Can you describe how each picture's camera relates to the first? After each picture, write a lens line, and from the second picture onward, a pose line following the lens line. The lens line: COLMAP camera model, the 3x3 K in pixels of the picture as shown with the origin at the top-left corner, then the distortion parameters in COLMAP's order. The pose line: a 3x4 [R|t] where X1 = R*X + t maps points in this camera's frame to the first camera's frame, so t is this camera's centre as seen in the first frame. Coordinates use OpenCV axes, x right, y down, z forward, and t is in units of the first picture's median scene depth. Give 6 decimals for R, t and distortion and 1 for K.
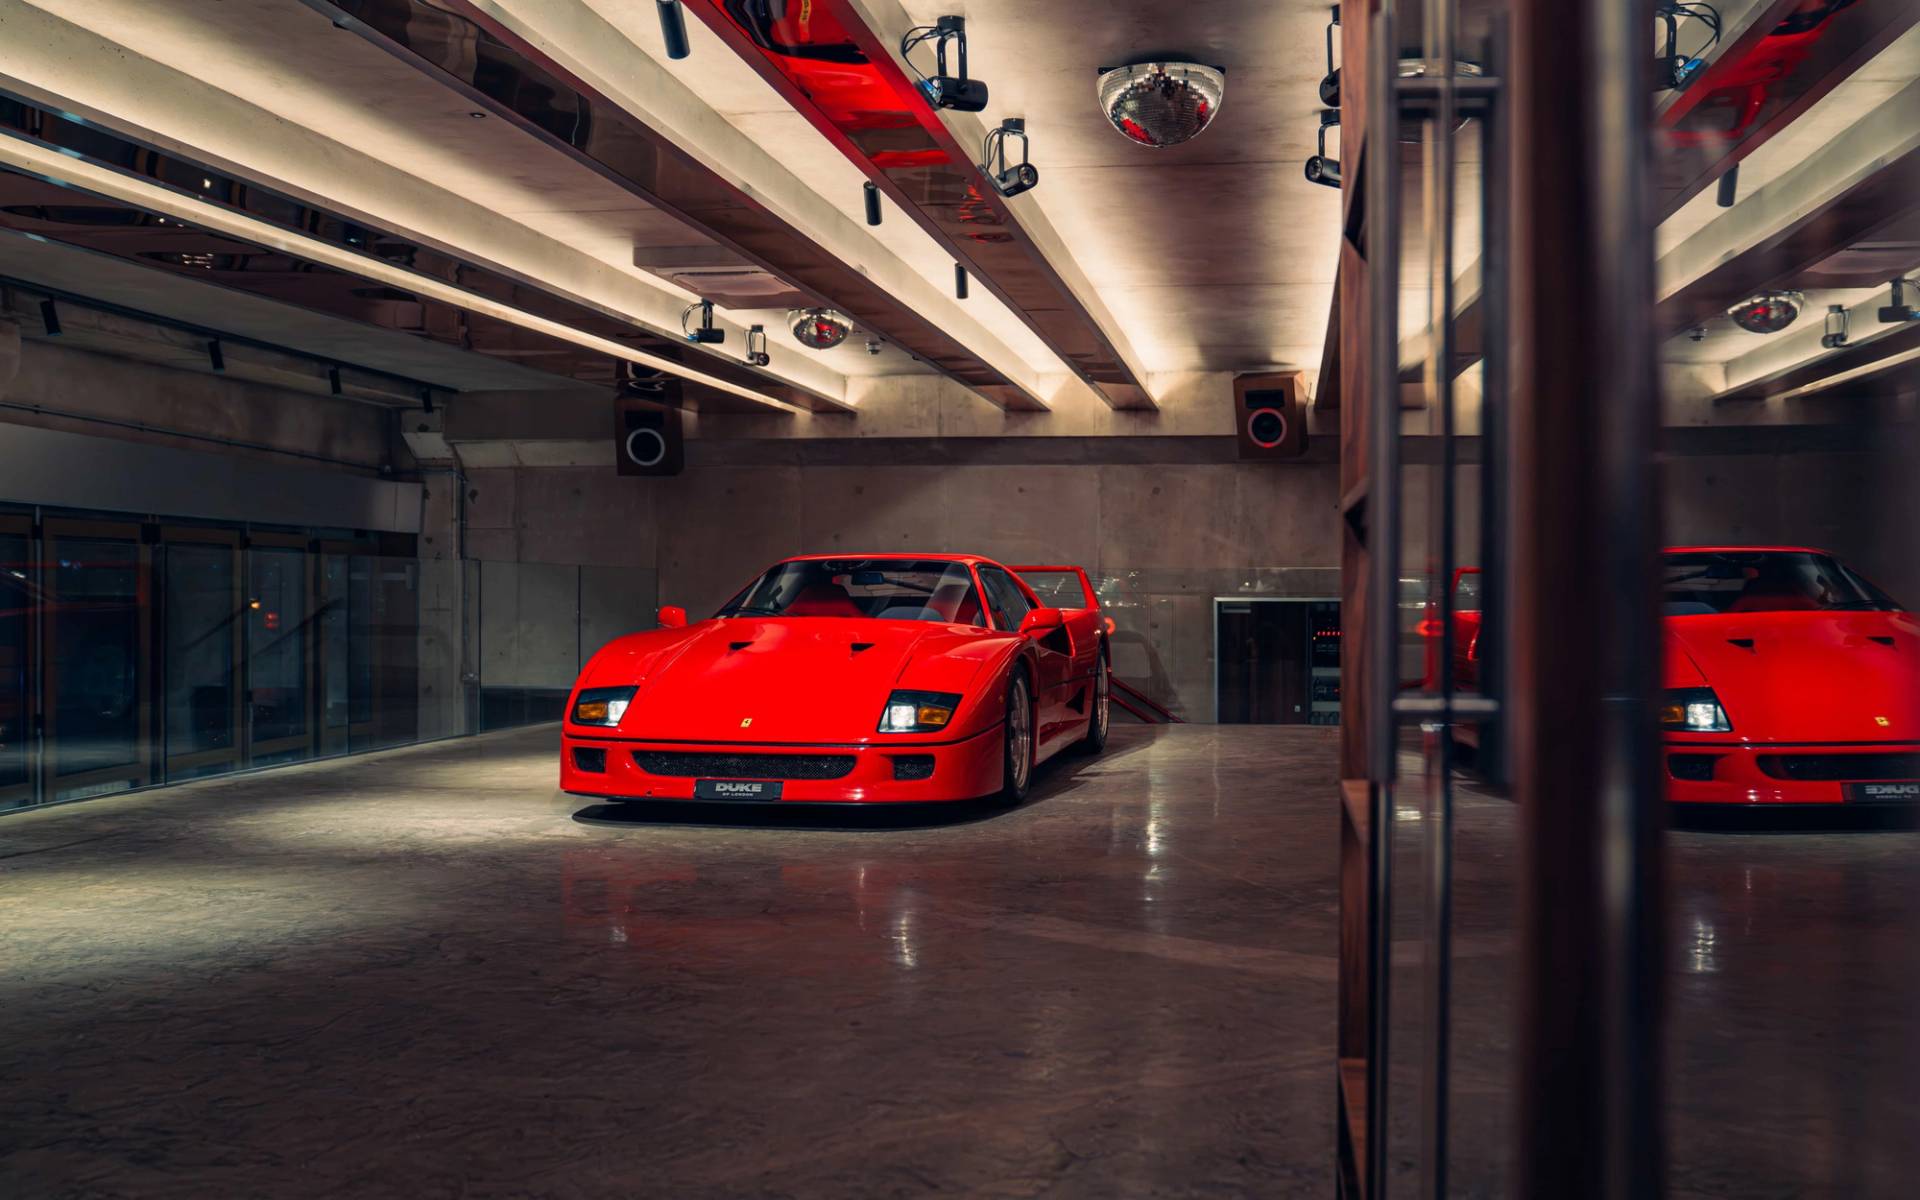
lens RADIAL K [[1701.3, 0, 1190.8], [0, 1701.3, 597.4], [0, 0, 1]] dist [-0.091938, 0.080761]
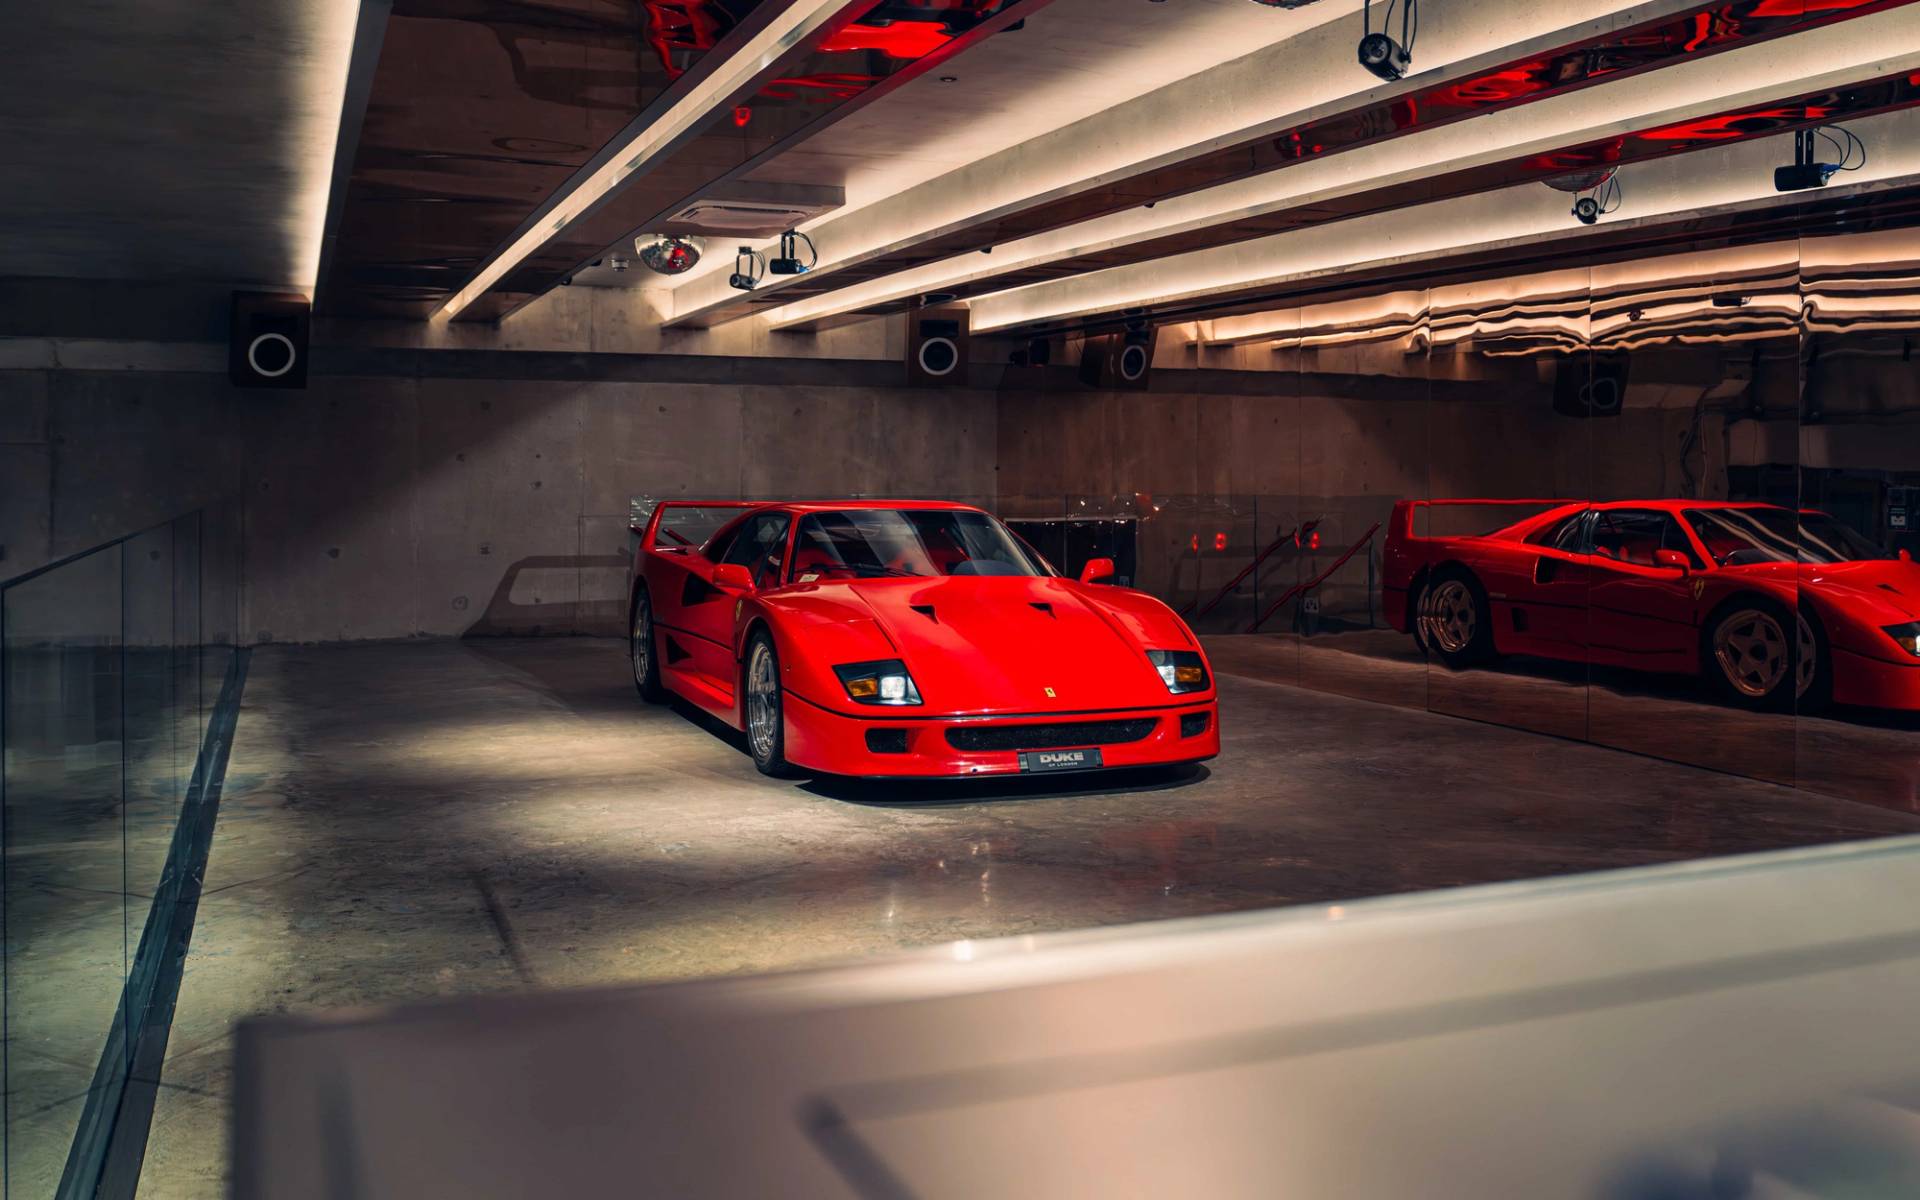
lens RADIAL K [[1701.3, 0, 1028.9], [0, 1701.3, 477.3], [0, 0, 1]] dist [-0.091938, 0.080761]
pose [[0.884762, -0.001836, 0.466039, -0.366588], [0.000061, 0.999993, 0.003822, -0.028442], [-0.466043, -0.003353, 0.884756, 0.054400]]
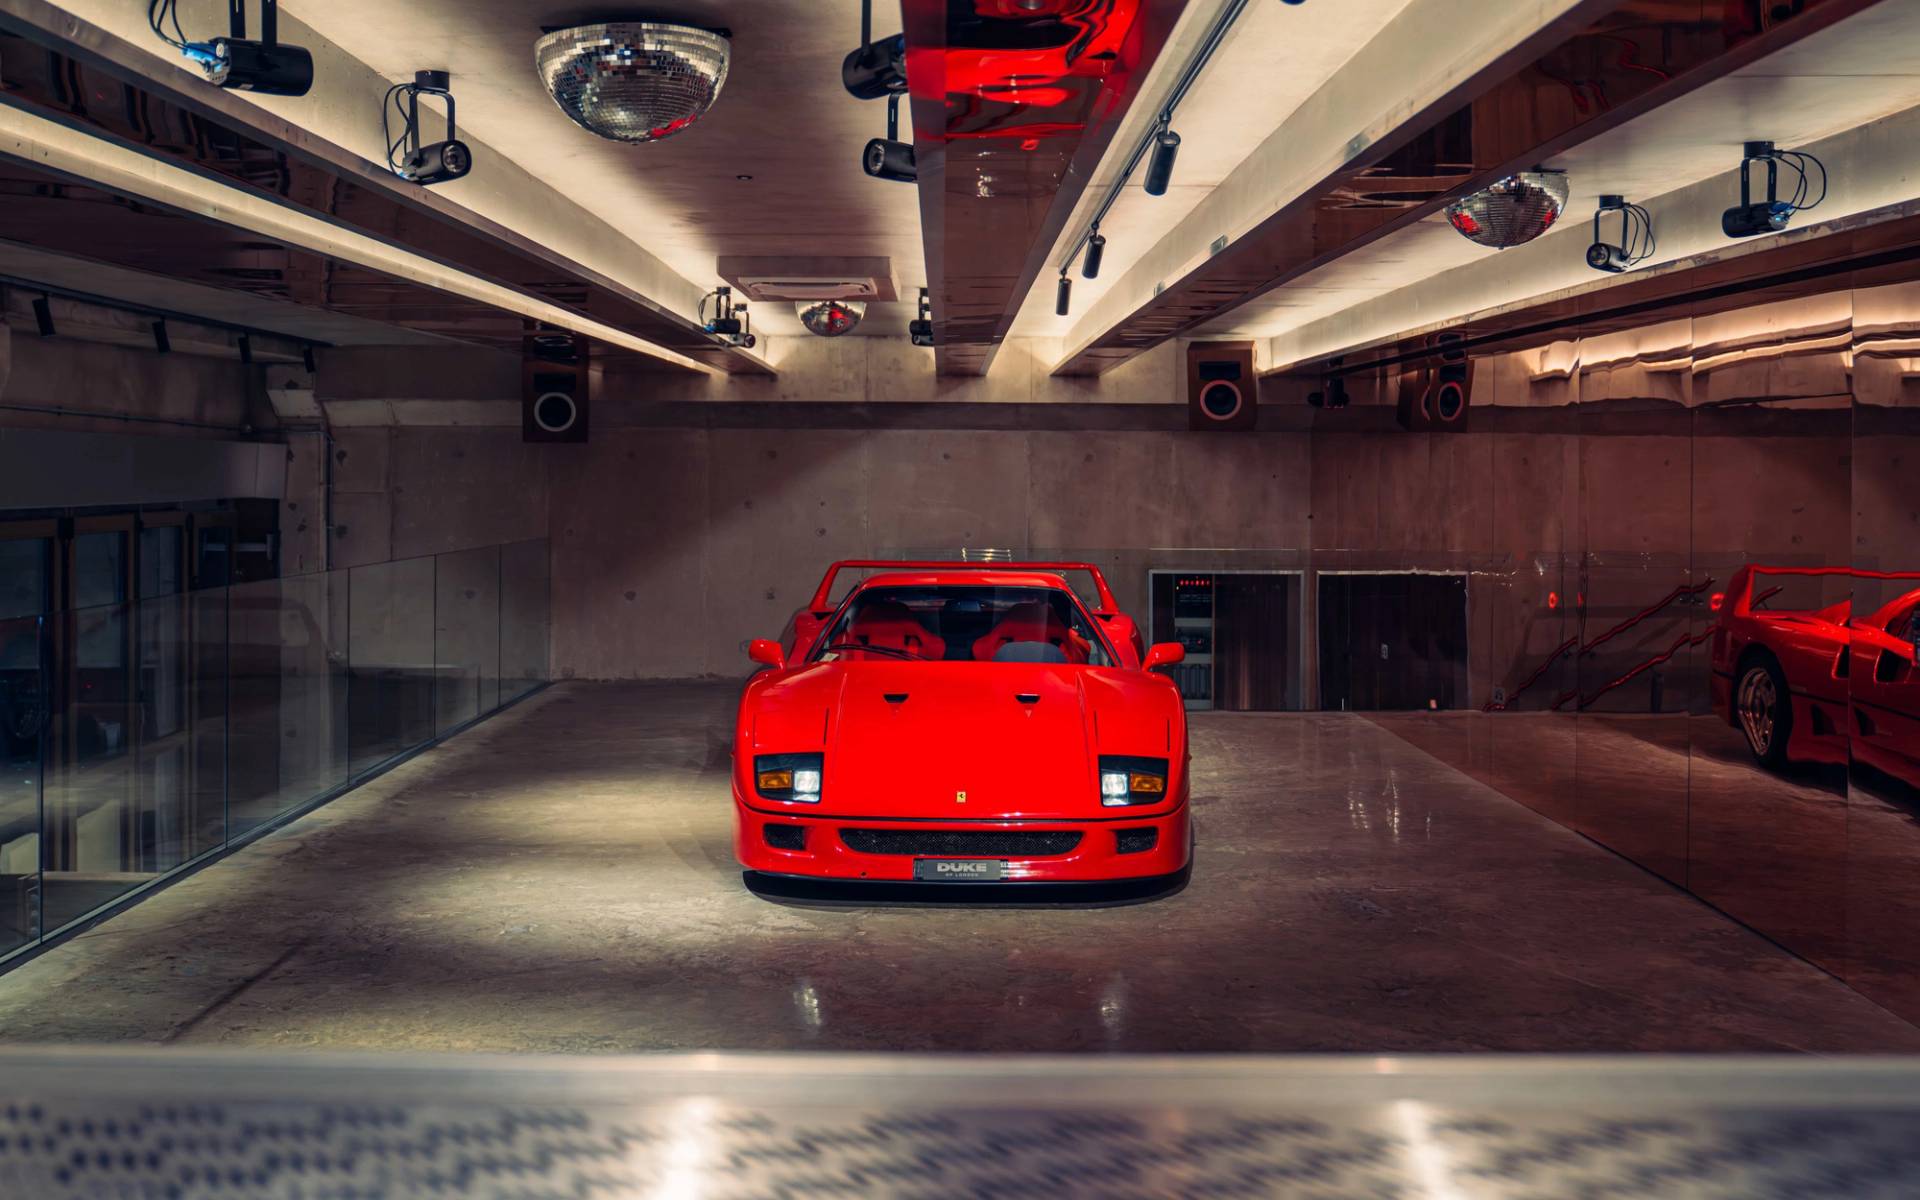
lens RADIAL K [[1797.5, 0, 1015.3], [0, 1797.5, 492.5], [0, 0, 1]] dist [-0.039803, 0.000000]
pose [[0.994855, 0.001846, 0.101291, -0.165122], [-0.002896, 0.999944, 0.010220, -0.053787], [-0.101267, -0.010461, 0.994804, -0.007410]]
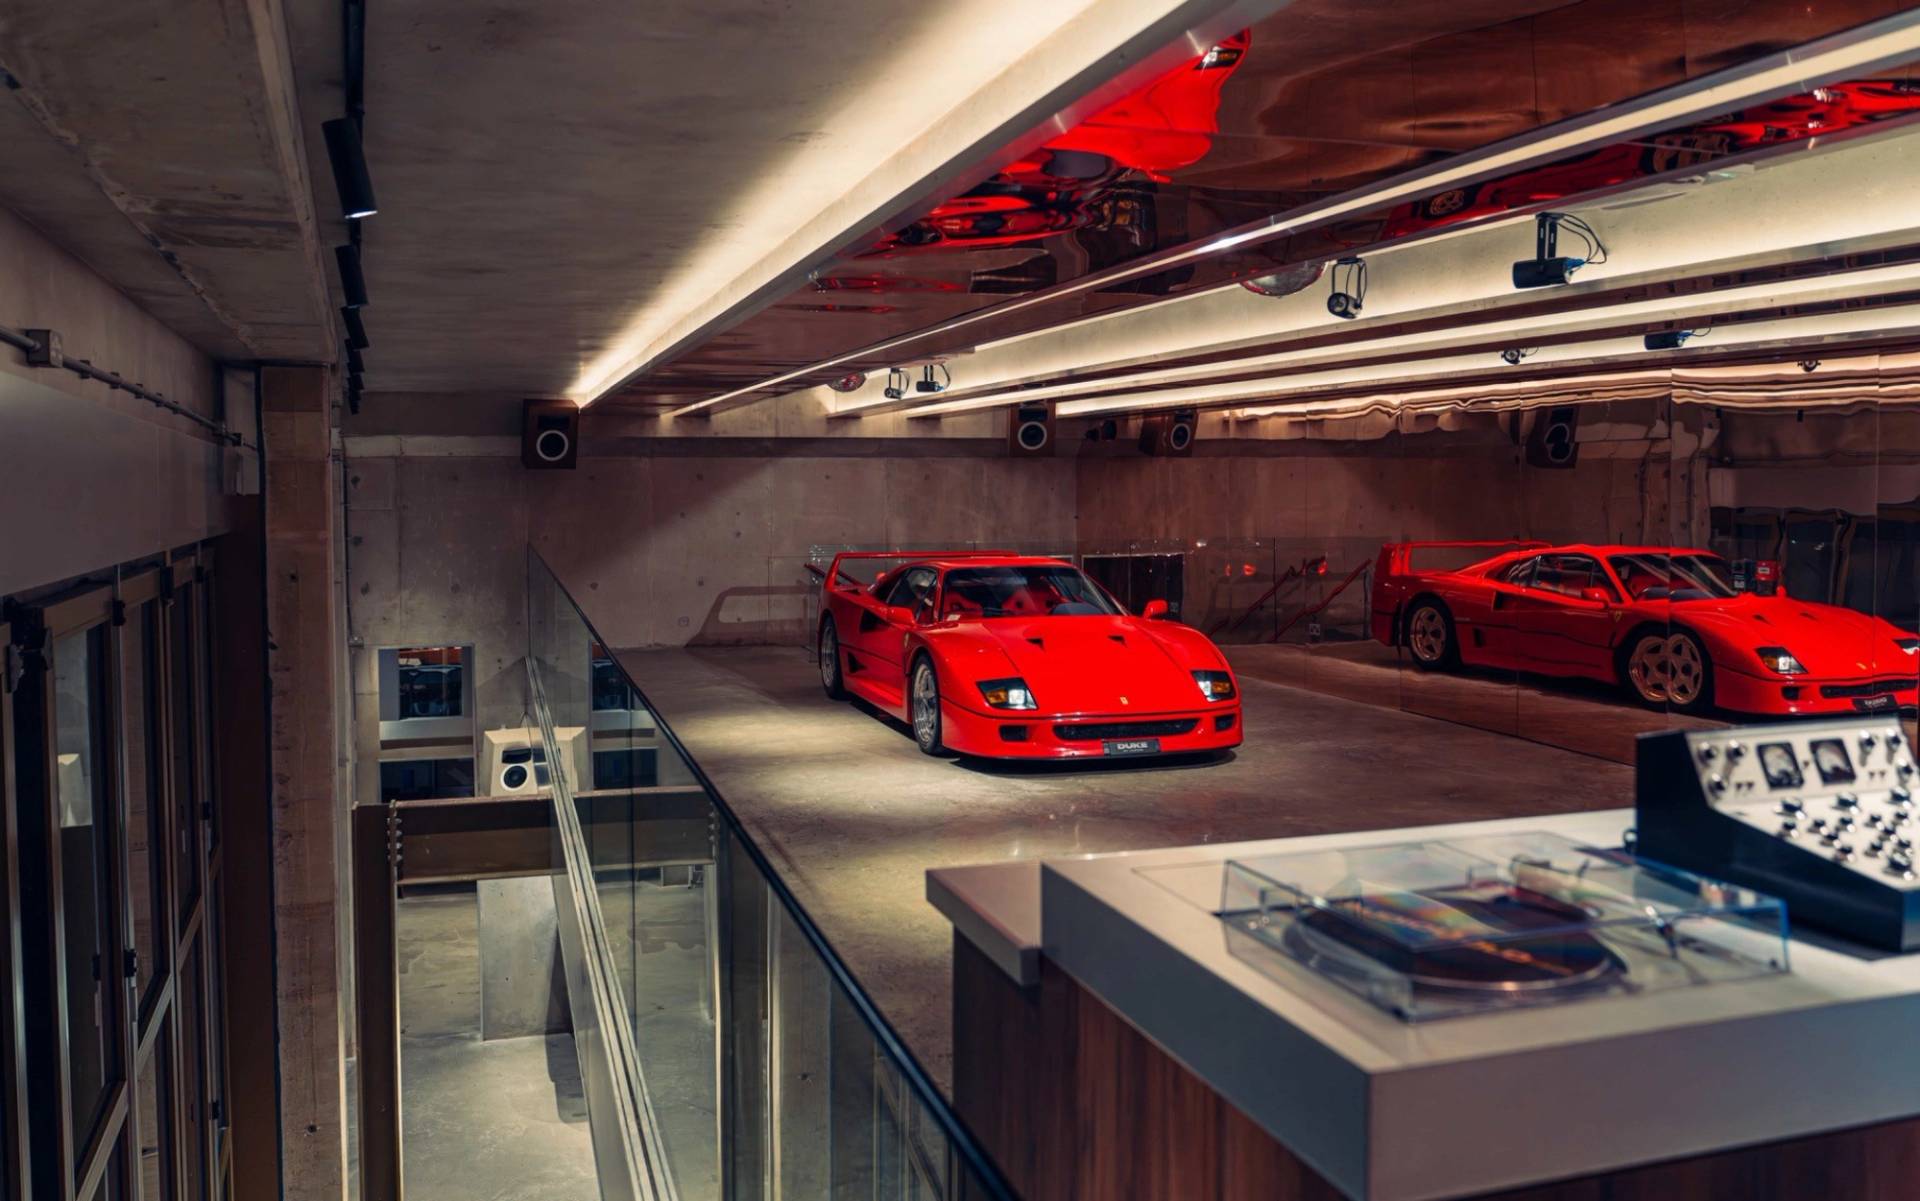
lens RADIAL K [[1421.6, 0, 943.0], [0, 1421.6, 521.2], [0, 0, 1]] dist [-0.052725, 0.054930]
pose [[0.928322, -0.015902, 0.371438, -0.425181], [0.007459, 0.999680, 0.024155, -0.055499], [-0.371703, -0.019653, 0.928144, -0.040918]]
